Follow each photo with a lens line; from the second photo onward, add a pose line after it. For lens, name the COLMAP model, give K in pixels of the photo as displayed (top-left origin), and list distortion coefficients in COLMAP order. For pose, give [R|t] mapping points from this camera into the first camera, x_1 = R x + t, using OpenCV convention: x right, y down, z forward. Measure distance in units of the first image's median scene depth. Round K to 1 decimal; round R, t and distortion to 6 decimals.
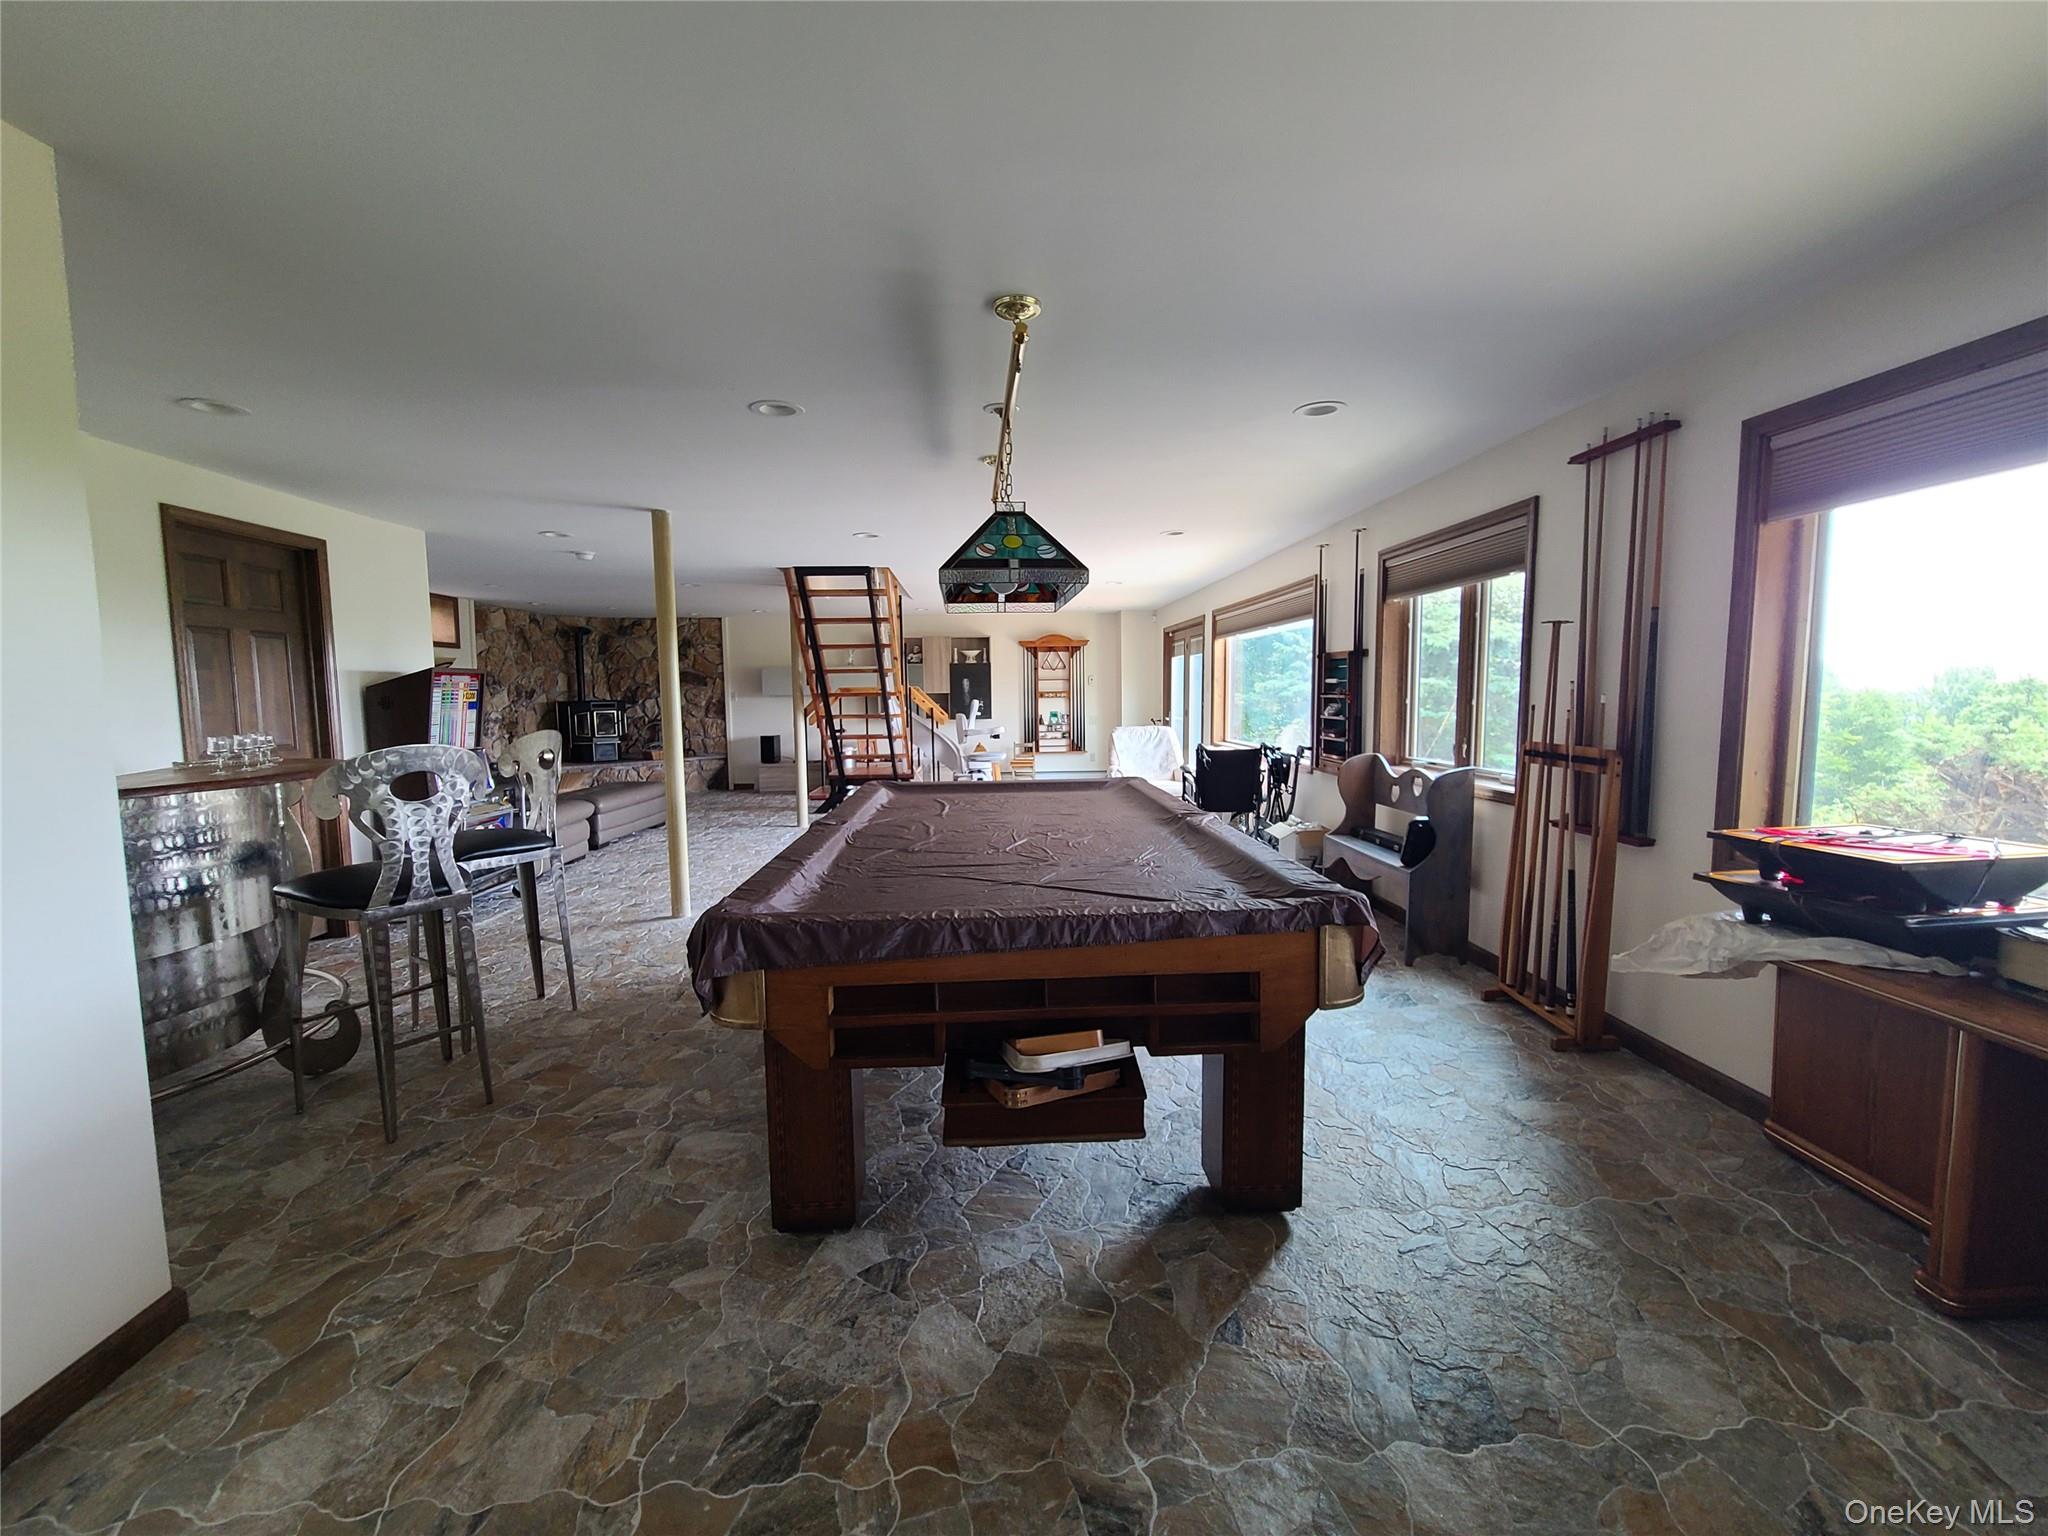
lens RADIAL K [[834.9, 0, 1022.3], [0, 834.9, 769.1], [0, 0, 1]] dist [0.001575, -0.000197]
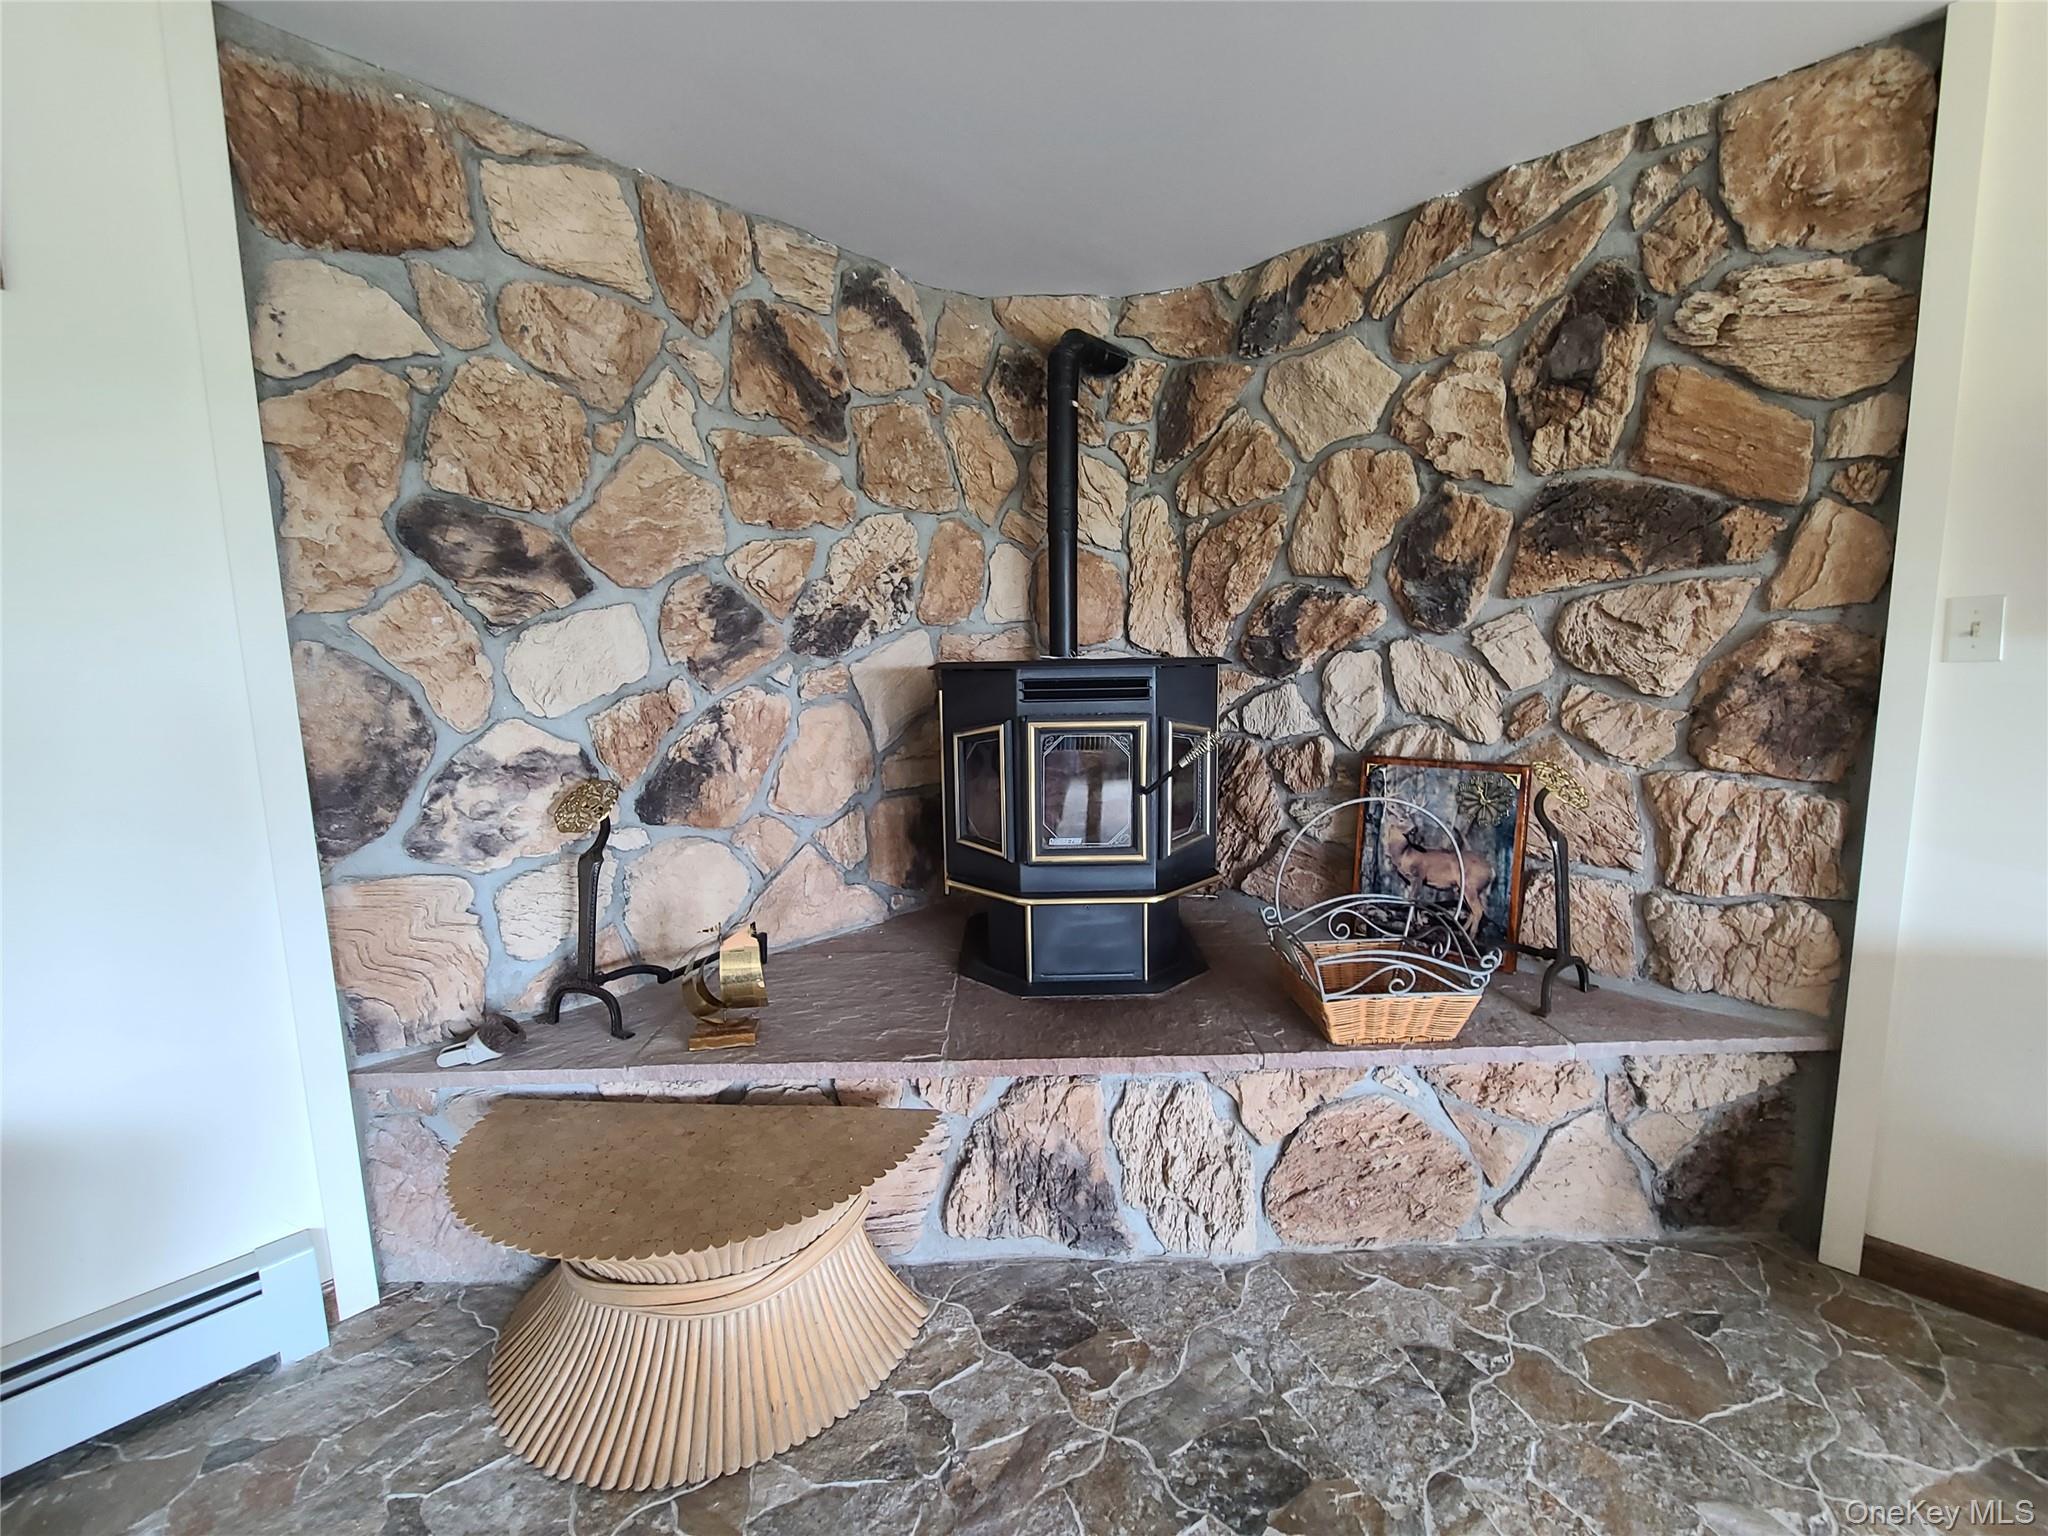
lens RADIAL K [[834.9, 0, 1024.5], [0, 834.9, 759.0], [0, 0, 1]] dist [0.001575, -0.000197]
pose [[0.689671, 0.089602, -0.718558, -0.361212], [-0.058321, 0.995964, 0.068217, -0.068623], [0.721770, -0.005141, 0.692114, 0.820751]]
